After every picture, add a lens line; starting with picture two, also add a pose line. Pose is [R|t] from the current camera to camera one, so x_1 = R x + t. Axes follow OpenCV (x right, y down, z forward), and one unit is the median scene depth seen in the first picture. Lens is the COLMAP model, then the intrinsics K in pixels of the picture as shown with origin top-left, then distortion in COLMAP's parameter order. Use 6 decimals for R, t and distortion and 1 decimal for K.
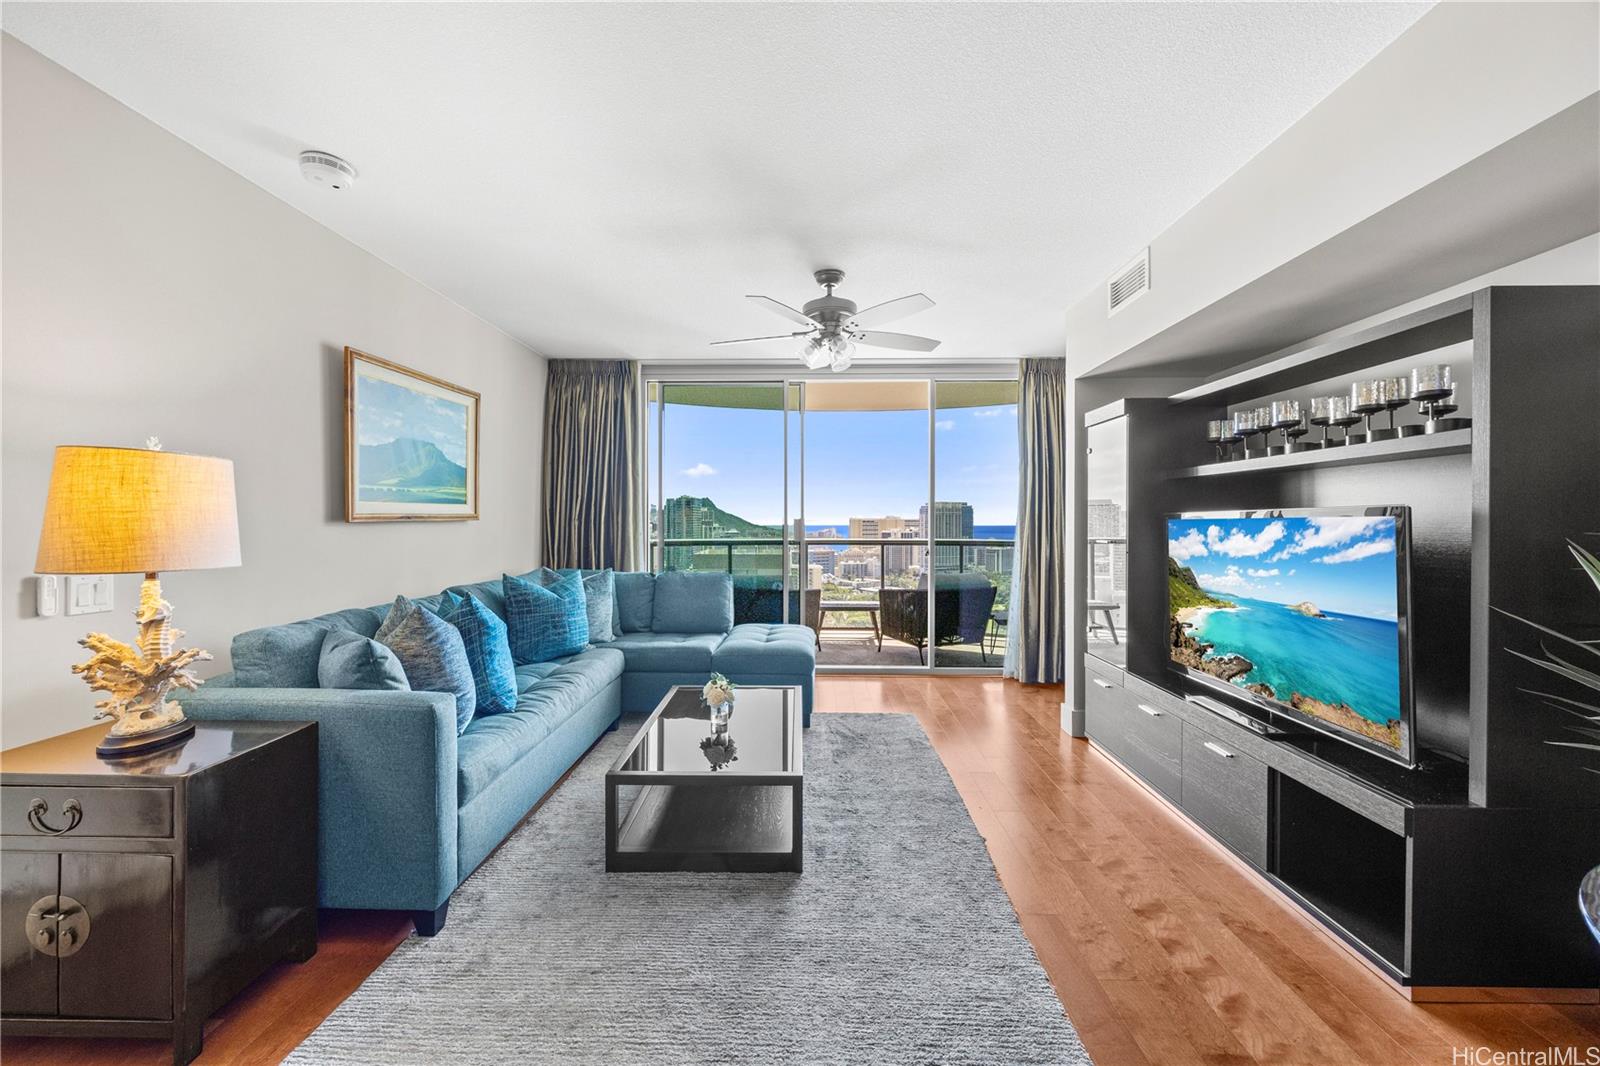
lens RADIAL K [[627.4, 0, 800.5], [0, 627.4, 525.6], [0, 0, 1]] dist [-0.005136, 0.000444]
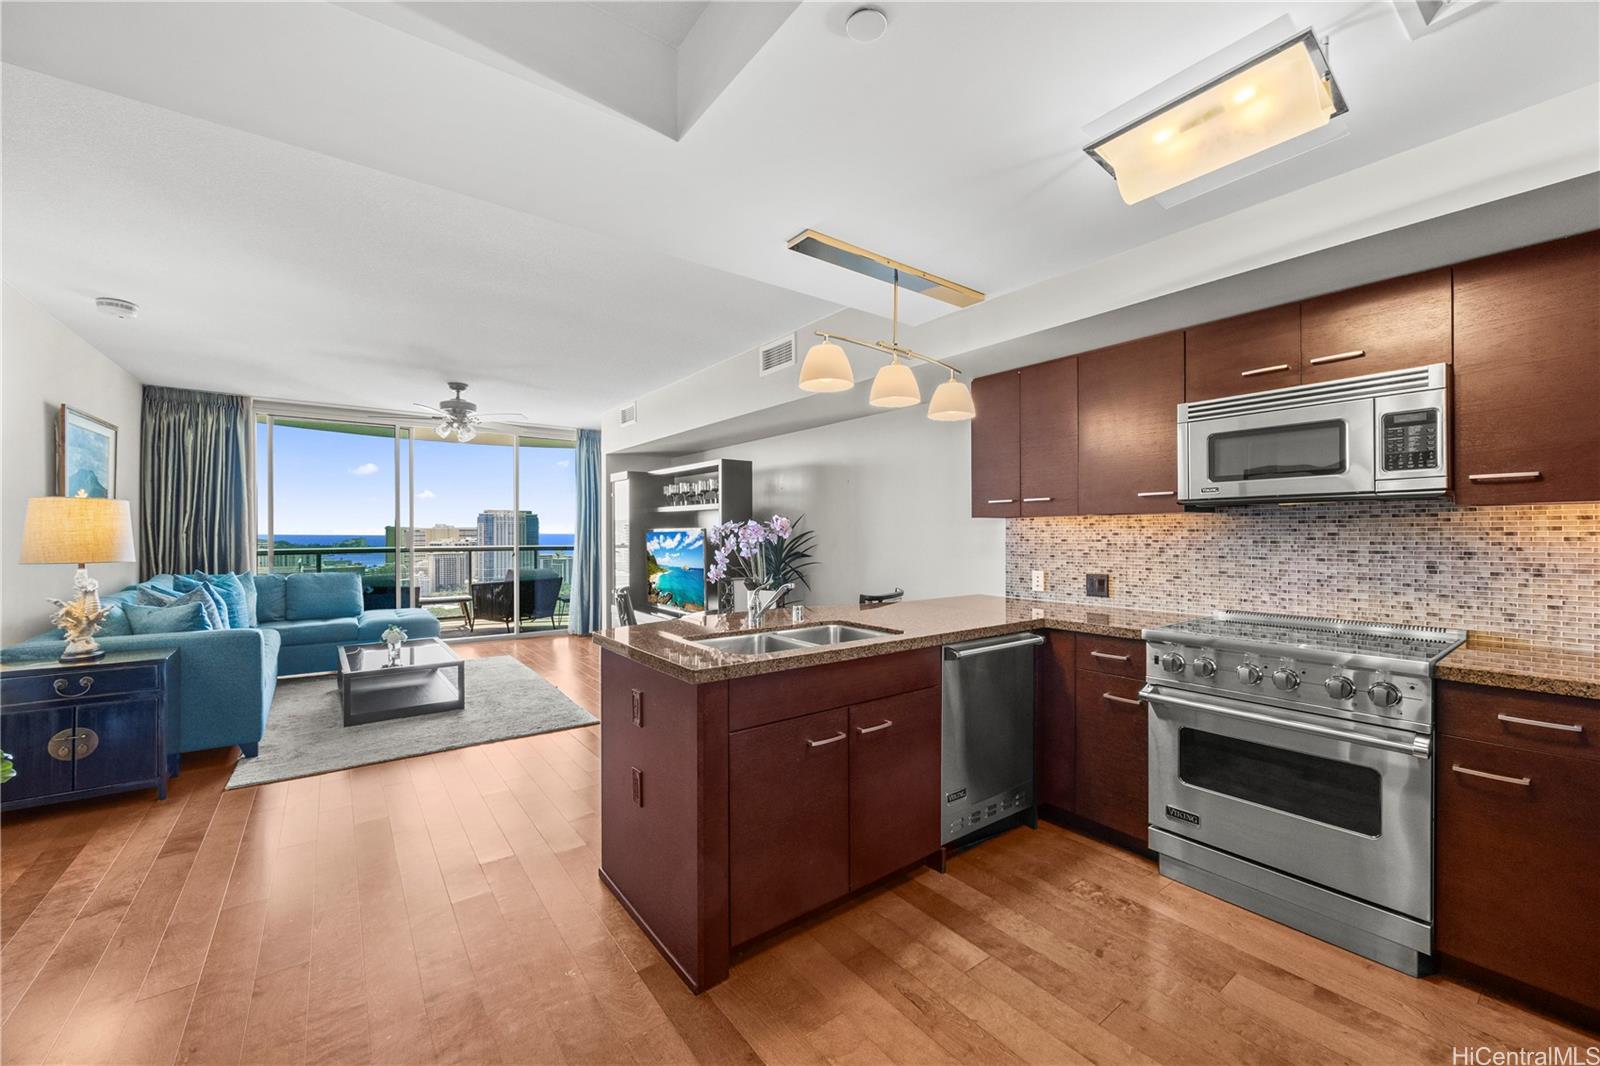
lens RADIAL K [[627.4, 0, 798.1], [0, 627.4, 537.7], [0, 0, 1]] dist [-0.005136, 0.000444]
pose [[0.789333, -0.007095, 0.613924, -0.284982], [0.004631, 0.999974, 0.005602, -0.001449], [-0.613948, -0.001579, 0.789345, -0.930966]]
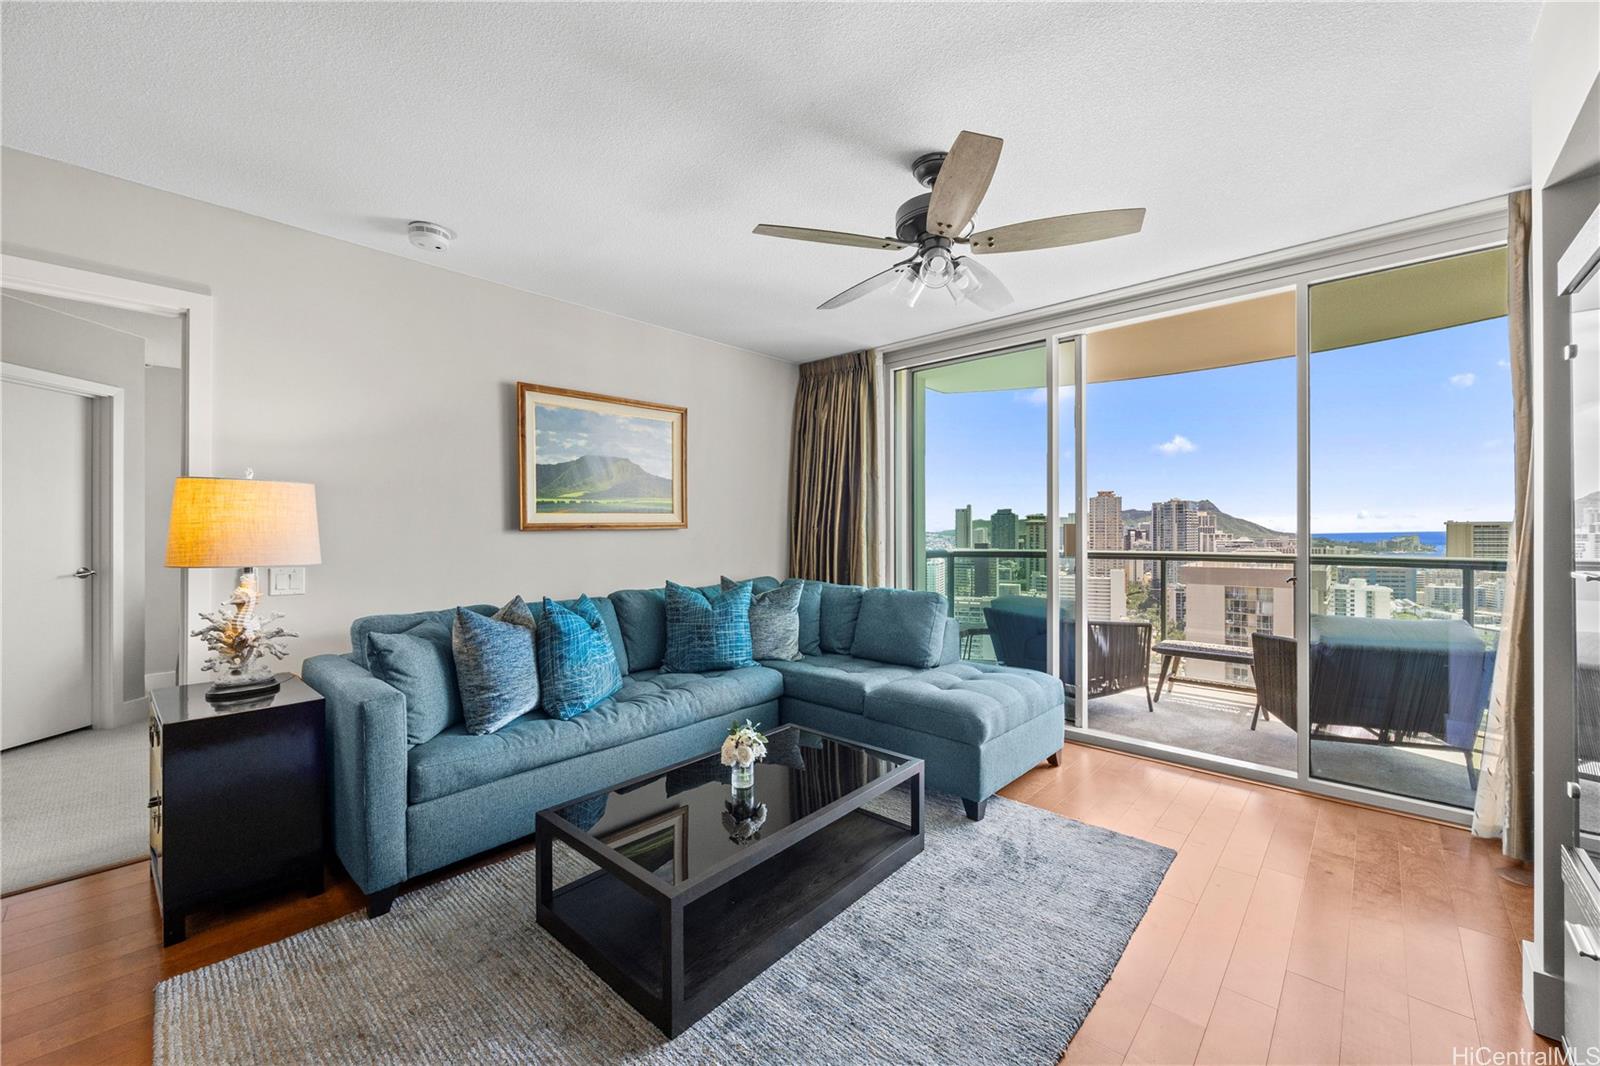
lens RADIAL K [[627.4, 0, 797.1], [0, 627.4, 529.9], [0, 0, 1]] dist [-0.005136, 0.000444]
pose [[0.746755, -0.004116, -0.665087, 0.418232], [0.000762, 0.999985, -0.005333, 0.000110], [0.665099, 0.003475, 0.746747, 0.431480]]
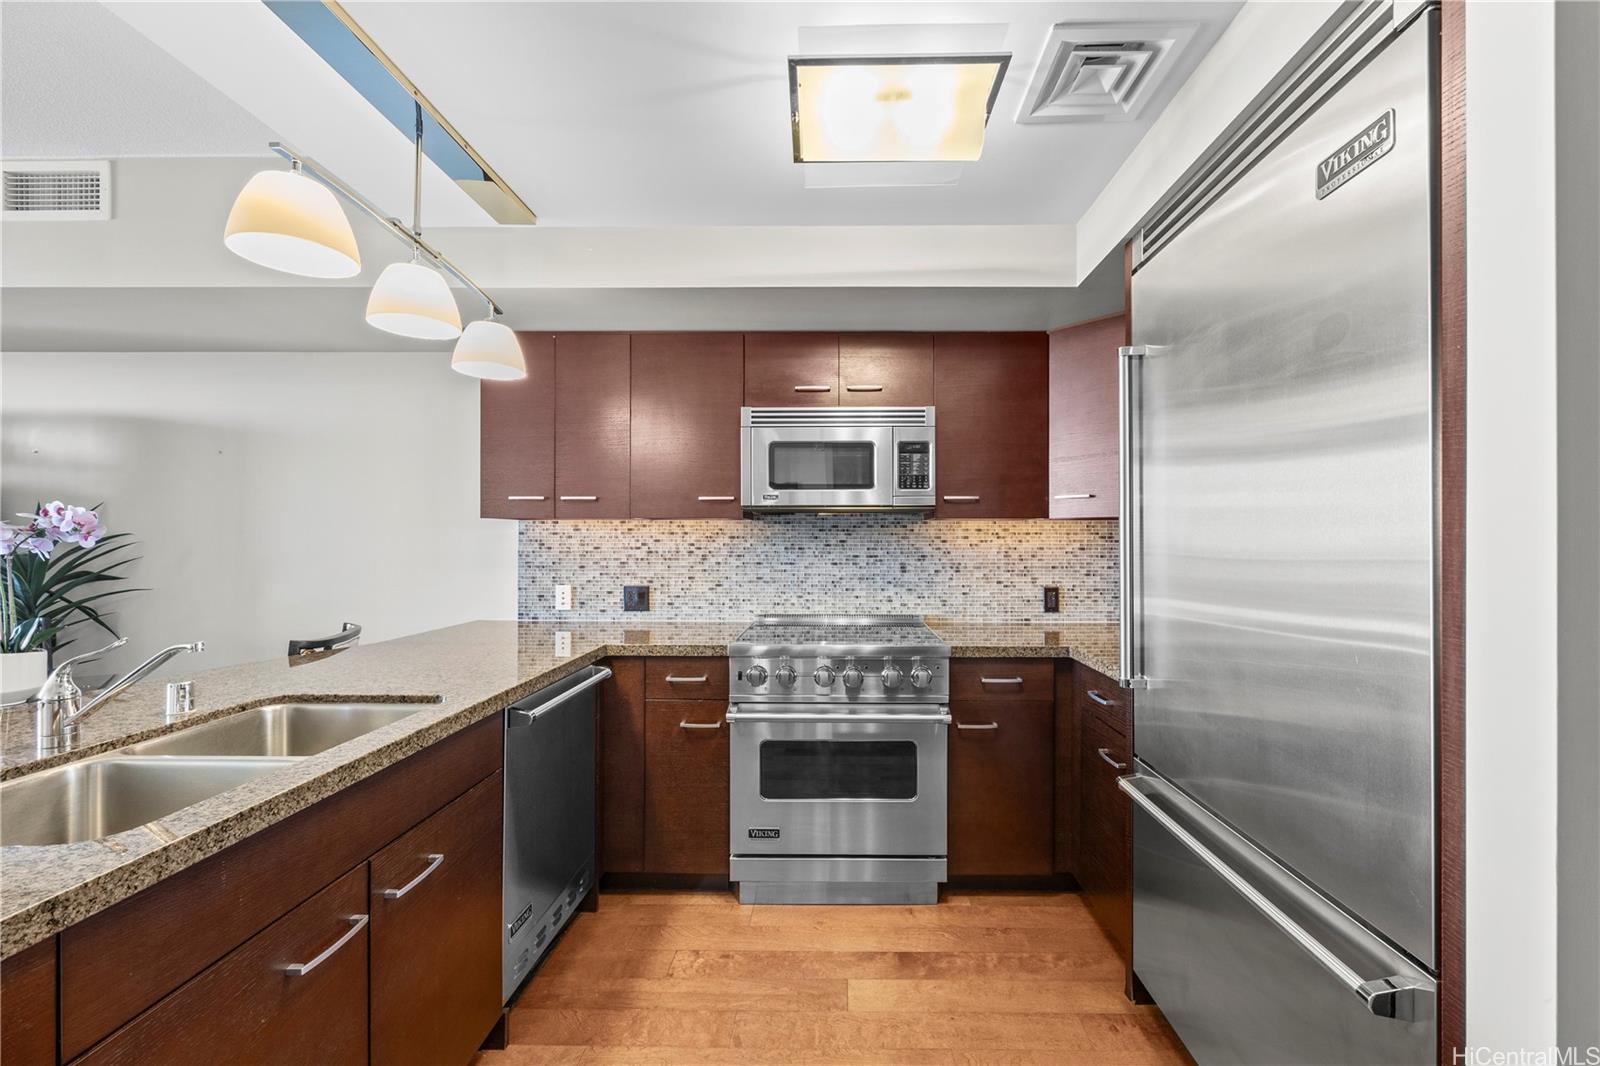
lens RADIAL K [[627.4, 0, 797.3], [0, 627.4, 538.3], [0, 0, 1]] dist [-0.005136, 0.000444]
pose [[-0.010388, 0.000921, 0.999946, -0.180544], [0.000348, 1.000000, -0.000918, -0.001915], [-0.999946, 0.000338, -0.010388, -0.637610]]
